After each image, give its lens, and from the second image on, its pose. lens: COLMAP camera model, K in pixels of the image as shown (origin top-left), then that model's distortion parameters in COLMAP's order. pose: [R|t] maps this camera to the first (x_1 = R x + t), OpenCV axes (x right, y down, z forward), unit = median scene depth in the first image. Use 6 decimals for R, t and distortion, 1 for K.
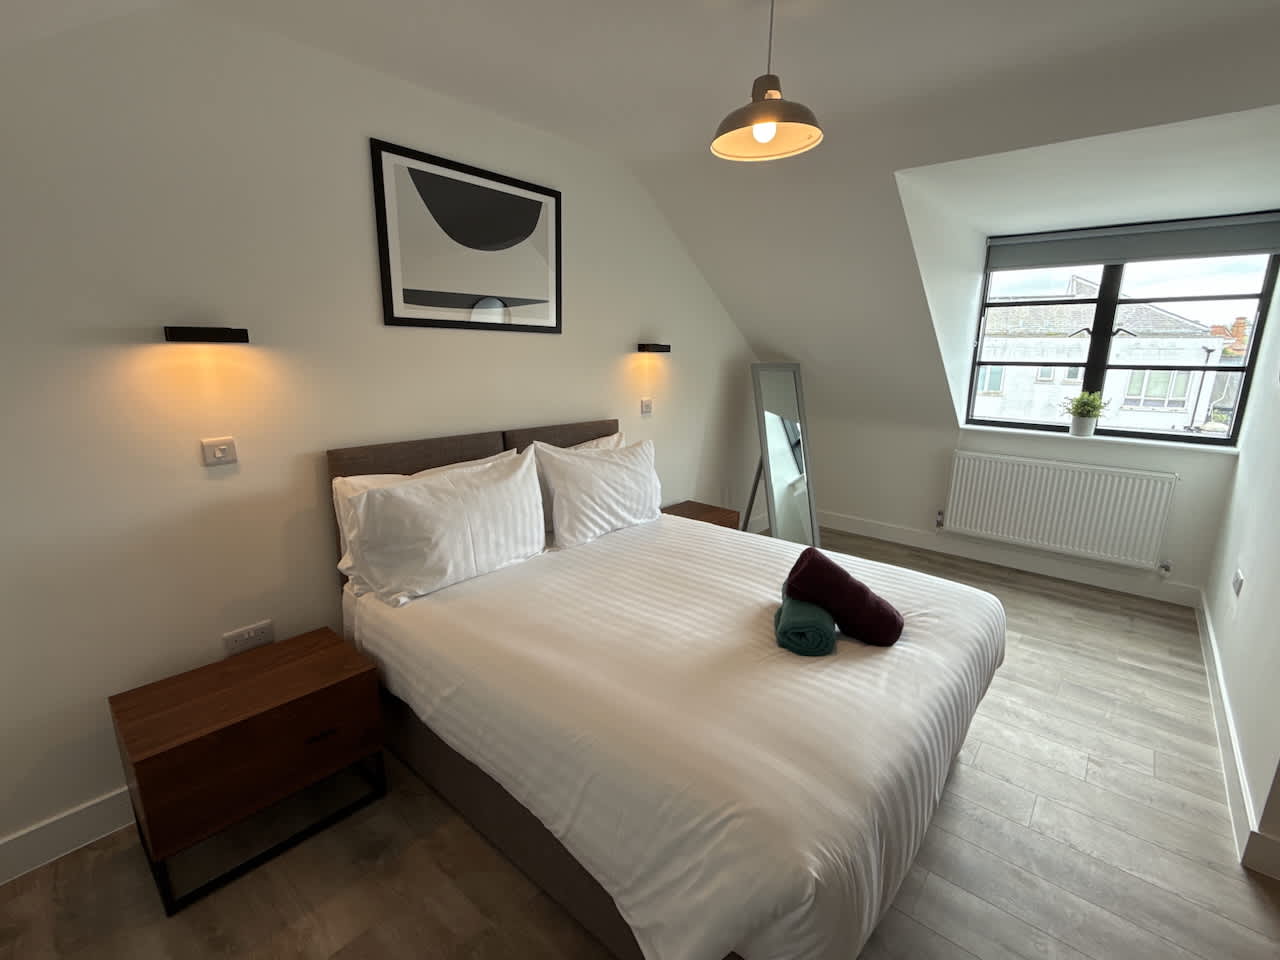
lens RADIAL K [[582.0, 0, 638.7], [0, 582.0, 479.7], [0, 0, 1]] dist [-0.000575, 0.000223]
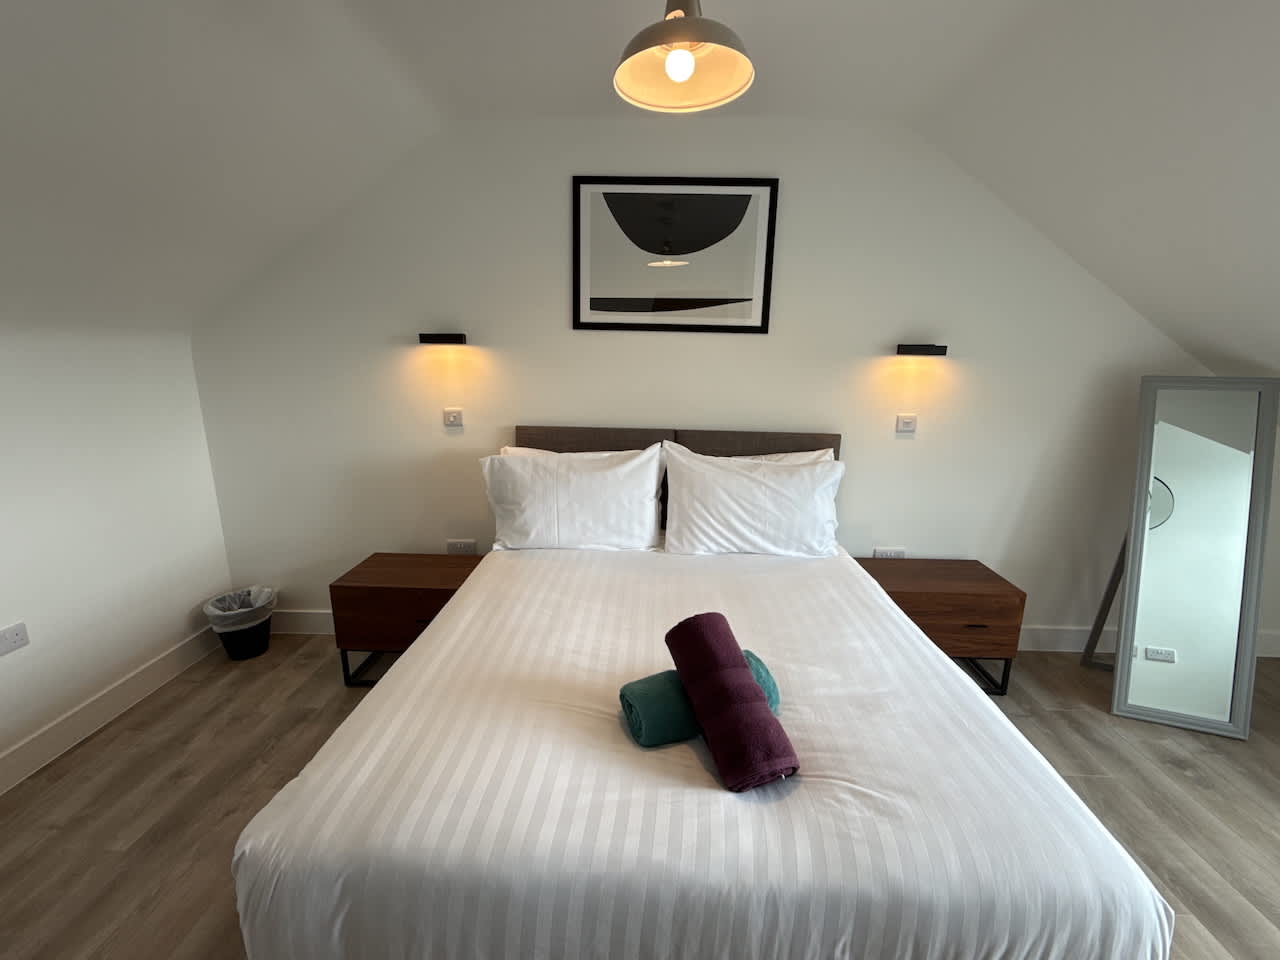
lens RADIAL K [[582.0, 0, 646.4], [0, 582.0, 479.6], [0, 0, 1]] dist [-0.000575, 0.000223]
pose [[0.627462, 0.165780, -0.760794, 0.592893], [-0.177149, 0.981843, 0.067845, -0.063743], [0.758228, 0.092204, 0.645437, 0.342634]]
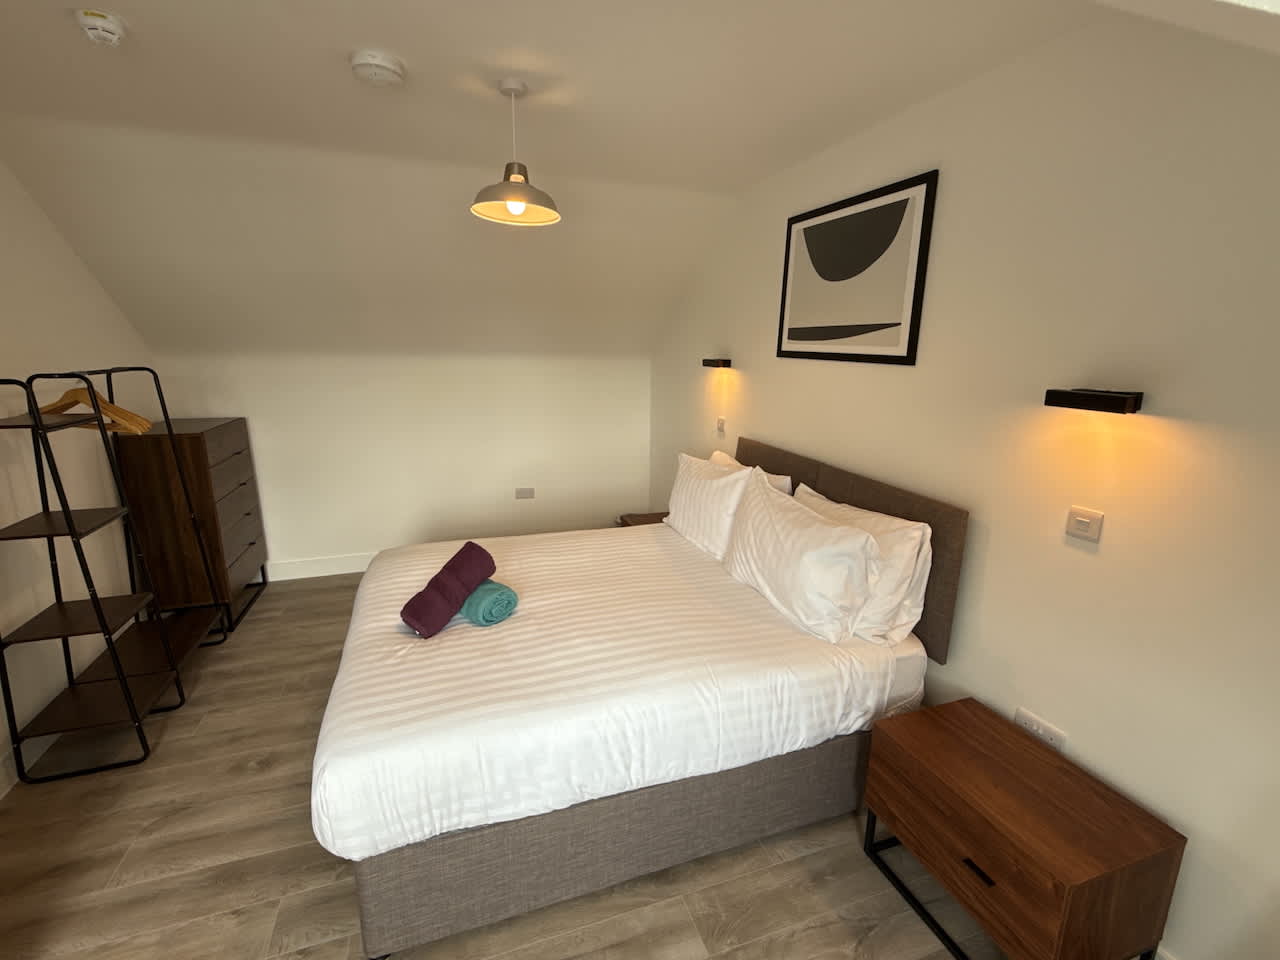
lens RADIAL K [[582.0, 0, 642.1], [0, 582.0, 474.6], [0, 0, 1]] dist [-0.000575, 0.000223]
pose [[-0.491204, 0.172999, -0.853692, 0.834522], [-0.209630, 0.927793, 0.308635, -0.339361], [0.845443, 0.330562, -0.419470, 1.299769]]
